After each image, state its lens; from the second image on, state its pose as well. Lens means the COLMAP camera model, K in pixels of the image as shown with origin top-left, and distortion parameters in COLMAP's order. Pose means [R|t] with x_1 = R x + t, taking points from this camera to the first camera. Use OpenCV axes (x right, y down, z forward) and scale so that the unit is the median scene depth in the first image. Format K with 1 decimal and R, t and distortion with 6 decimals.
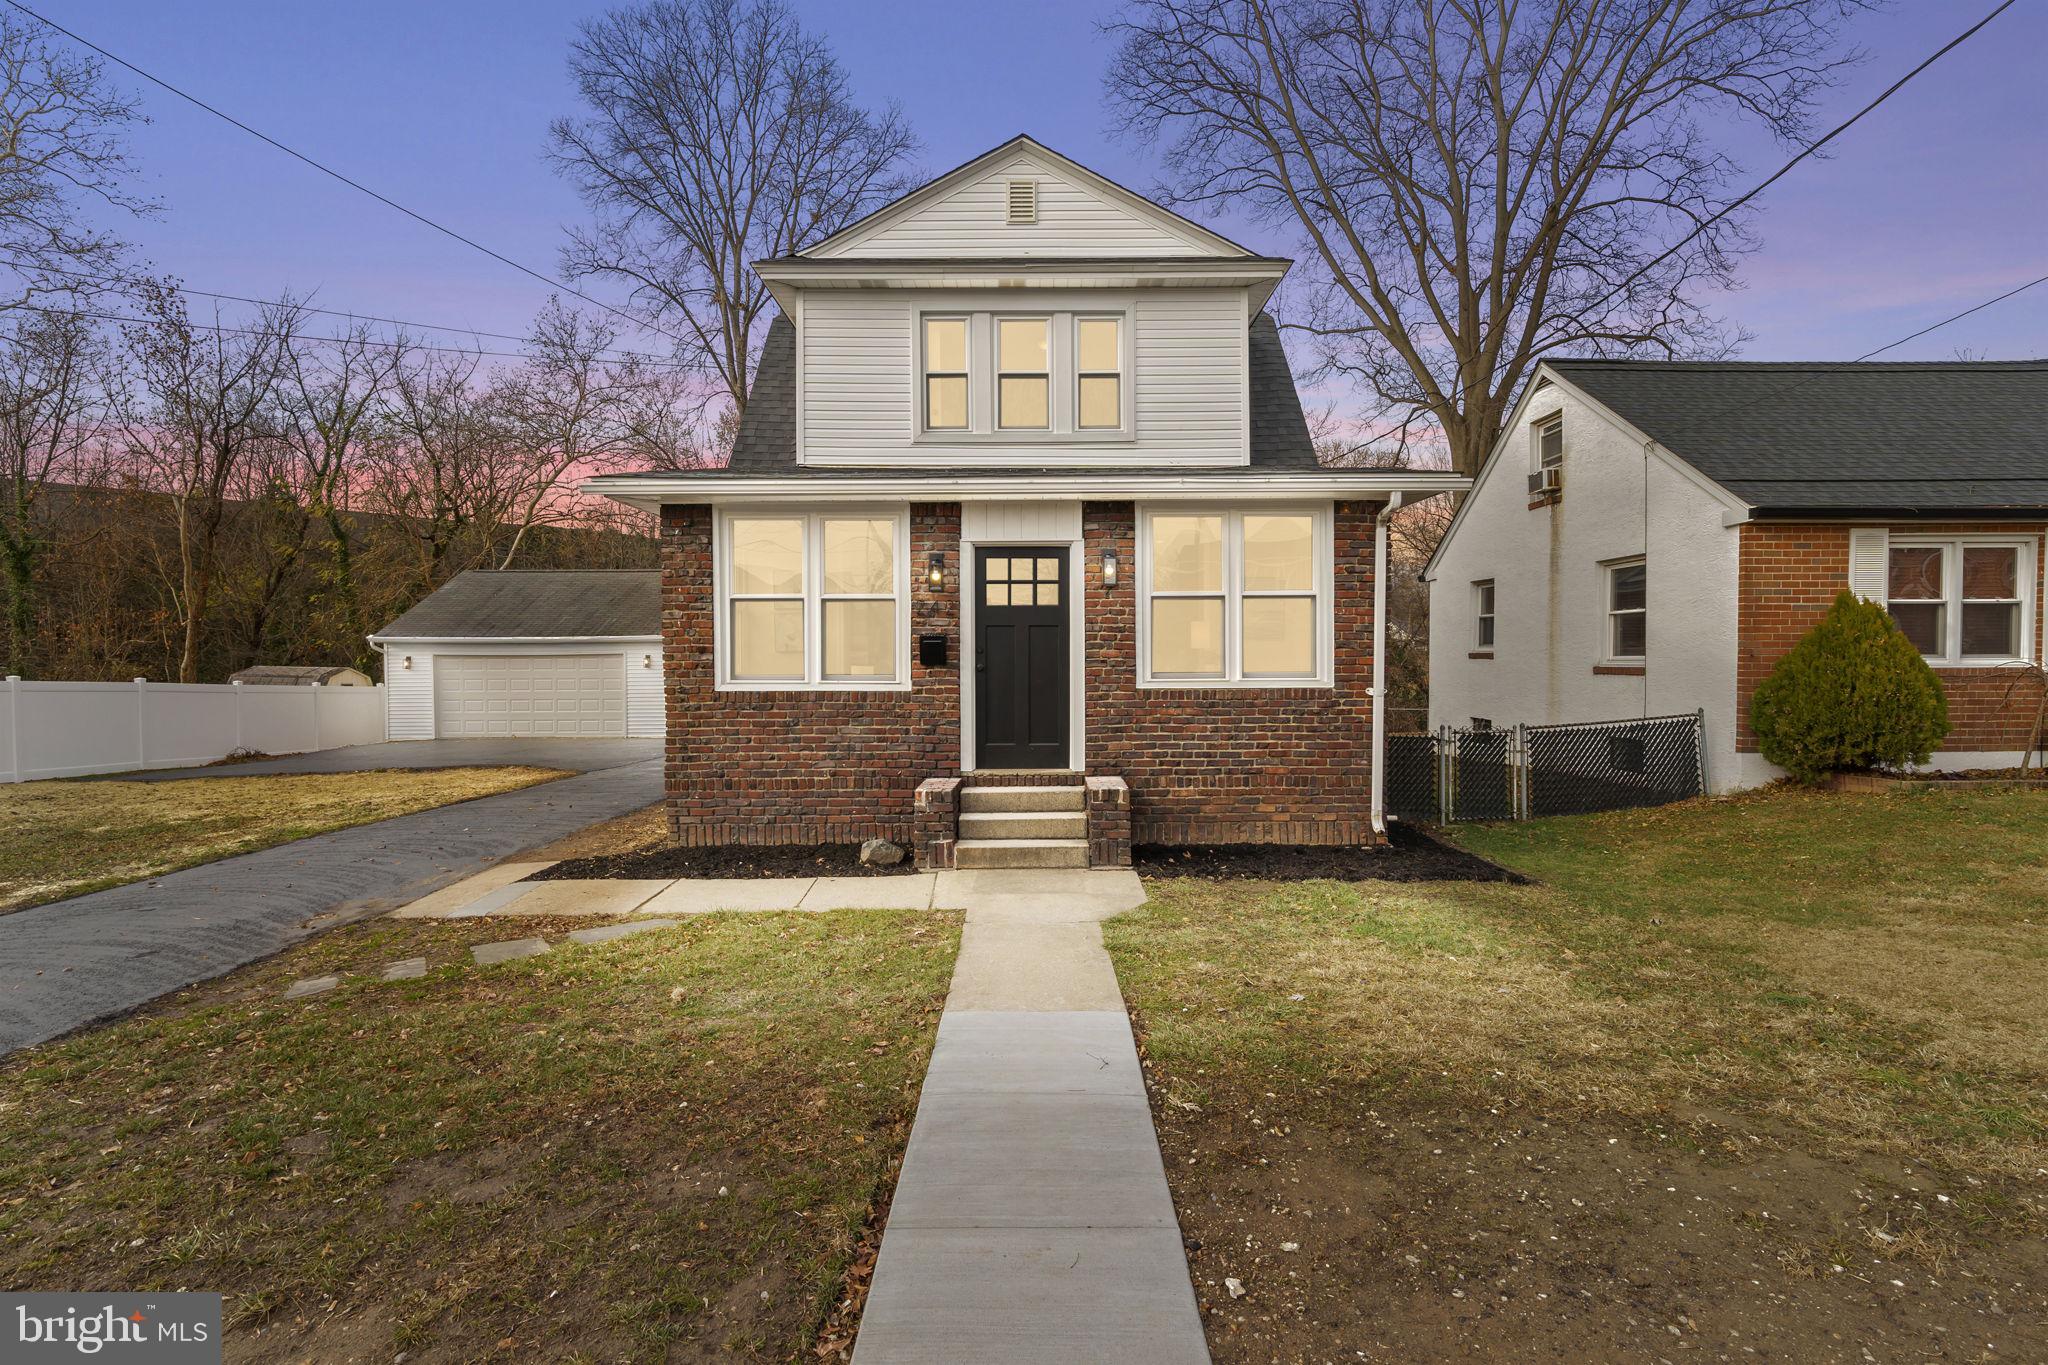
lens RADIAL K [[936.8, 0, 1004.1], [0, 936.8, 684.8], [0, 0, 1]] dist [-0.009960, -0.000694]
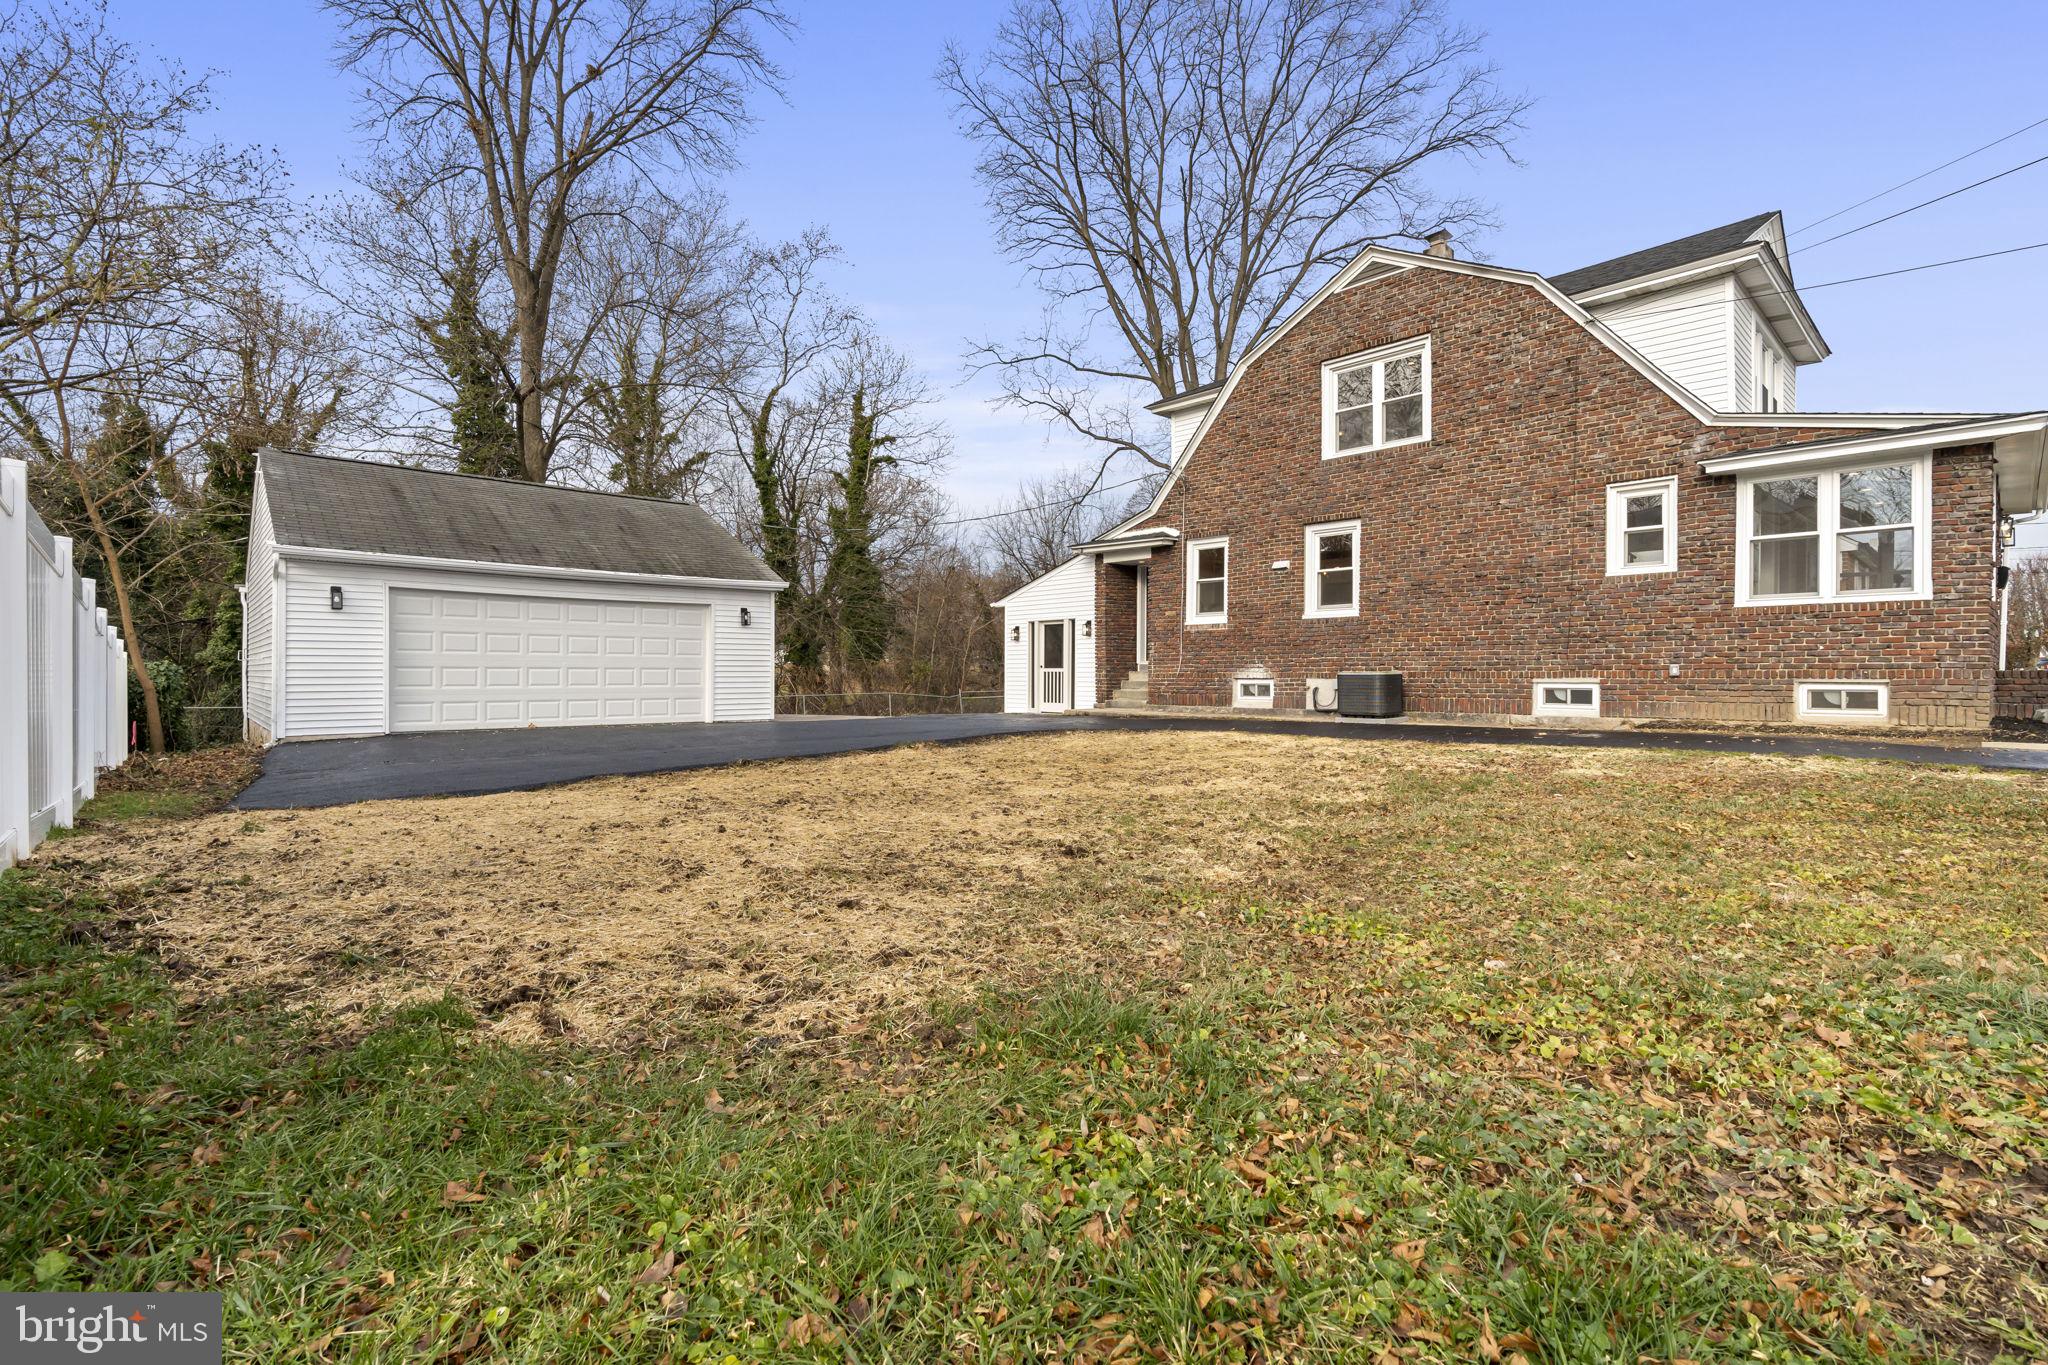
lens RADIAL K [[936.8, 0, 1027.8], [0, 936.8, 676.1], [0, 0, 1]] dist [-0.009960, -0.000694]
pose [[0.723138, 0.005367, 0.690683, -1.670326], [0.016409, 0.999554, -0.024948, 0.095891], [-0.690509, 0.029374, 0.722727, 0.780500]]
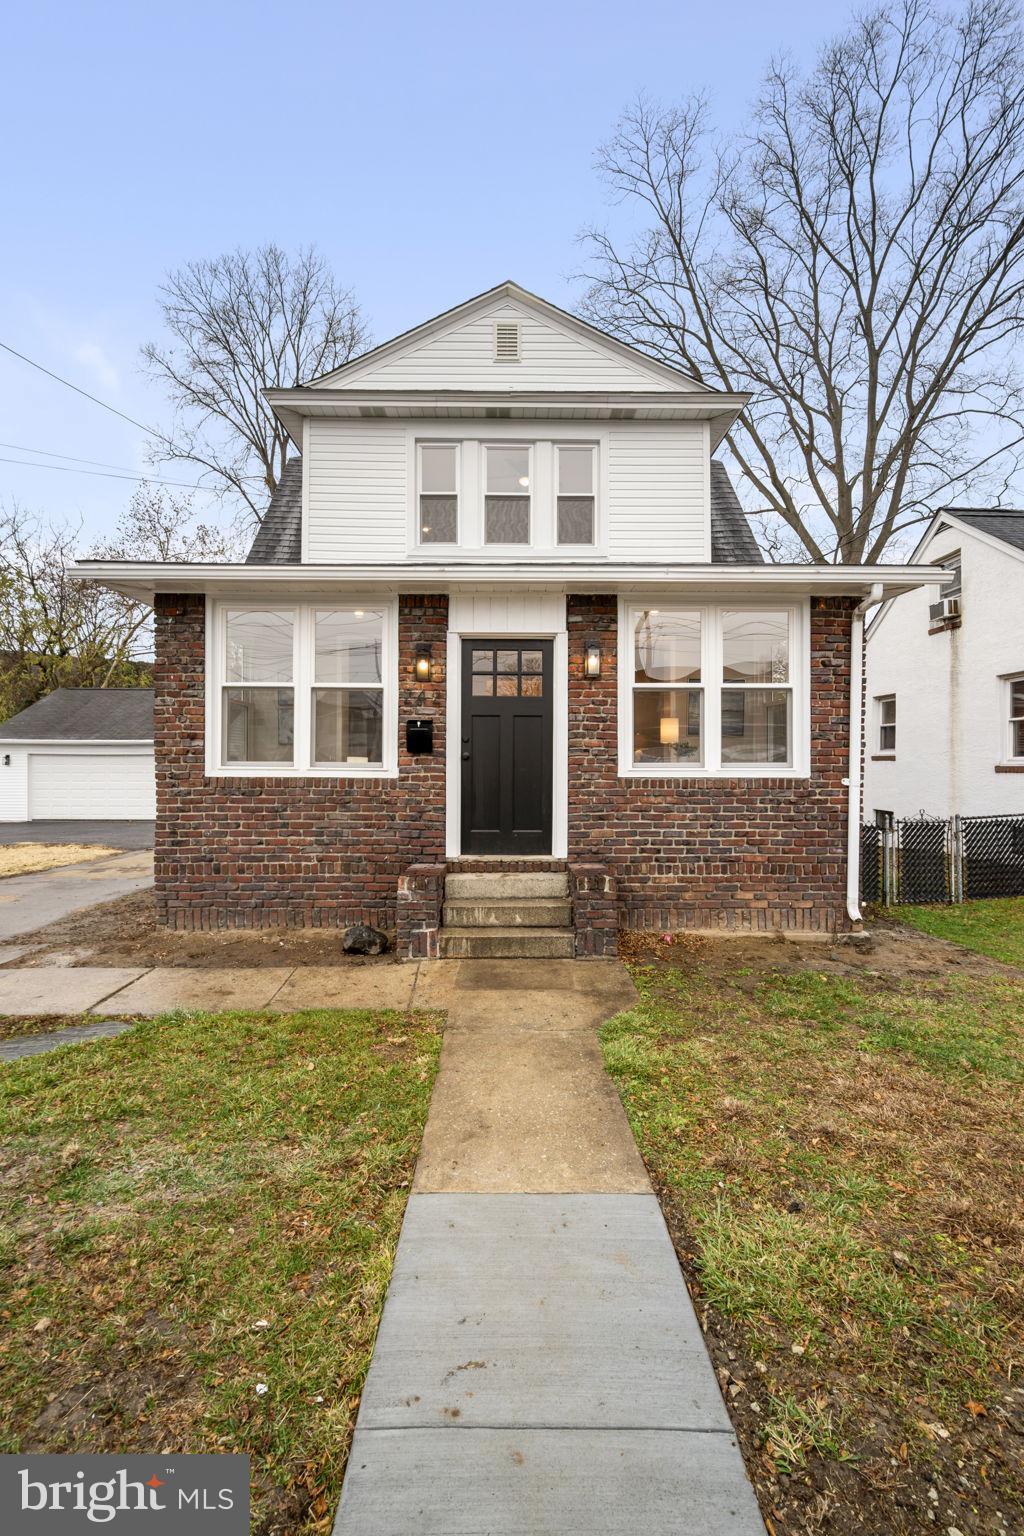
lens RADIAL K [[702.6, 0, 505.1], [0, 702.6, 762.0], [0, 0, 1]] dist [-0.009960, -0.000694]
pose [[0.999563, 0.009252, 0.028084, -0.003354], [-0.008399, 0.999504, -0.030350, 0.009173], [-0.028351, 0.030101, 0.999145, 0.186649]]
